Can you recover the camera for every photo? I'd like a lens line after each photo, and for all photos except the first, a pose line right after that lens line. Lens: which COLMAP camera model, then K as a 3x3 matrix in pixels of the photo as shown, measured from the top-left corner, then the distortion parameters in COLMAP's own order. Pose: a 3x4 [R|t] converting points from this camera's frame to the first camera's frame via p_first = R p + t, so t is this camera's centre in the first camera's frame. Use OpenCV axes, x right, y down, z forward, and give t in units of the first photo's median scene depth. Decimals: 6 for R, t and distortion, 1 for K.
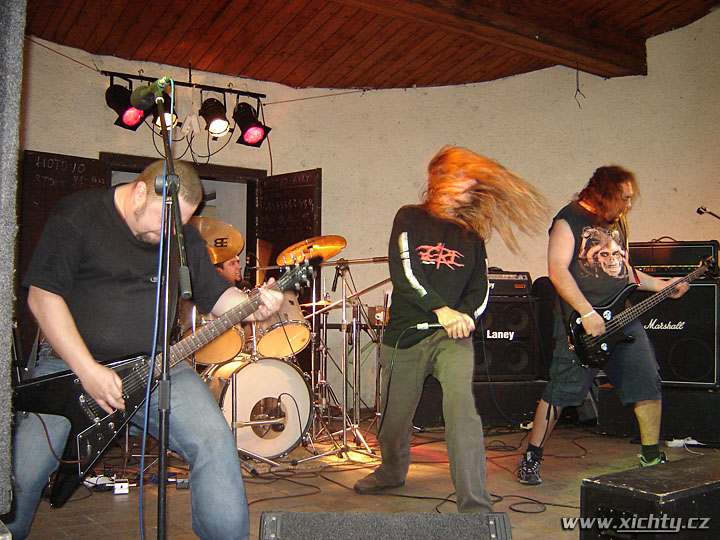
lens RADIAL K [[812.0, 0, 360.0], [0, 812.0, 270.0], [0, 0, 1]] dist [-0.133201, -0.007212]
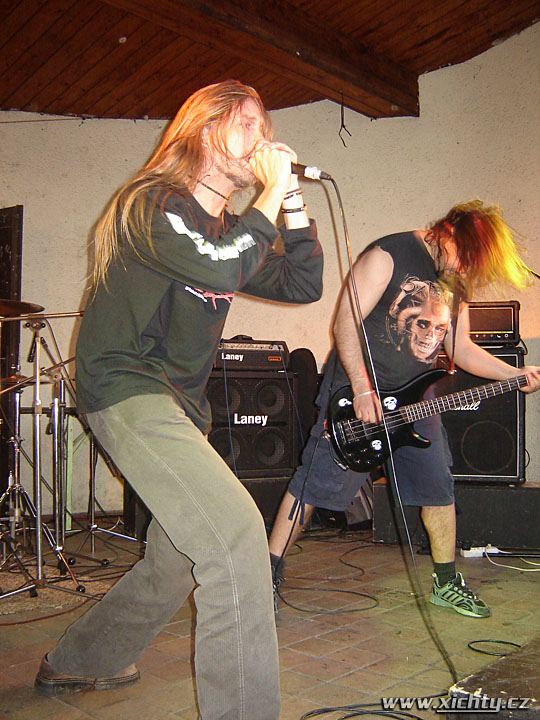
lens RADIAL K [[803.8, 0, 270.0], [0, 803.8, 360.0], [0, 0, 1]] dist [-0.131693, 0.009246]
pose [[0.976712, 0.001382, 0.214552, 0.021740], [-0.002720, 0.999979, 0.005941, 0.016547], [-0.214539, -0.006386, 0.976694, 0.217585]]
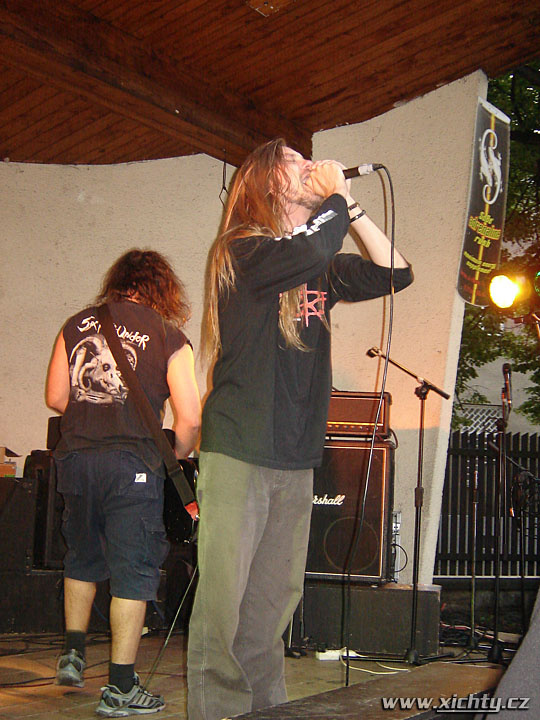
lens RADIAL K [[1028.0, 0, 270.0], [0, 1028.0, 360.0], [0, 0, 1]] dist [-0.090095, -0.076585]
pose [[0.943272, 0.068098, 0.324963, 0.005724], [-0.050613, 0.996794, -0.061968, -0.000745], [-0.328141, 0.042006, 0.943694, 0.064336]]
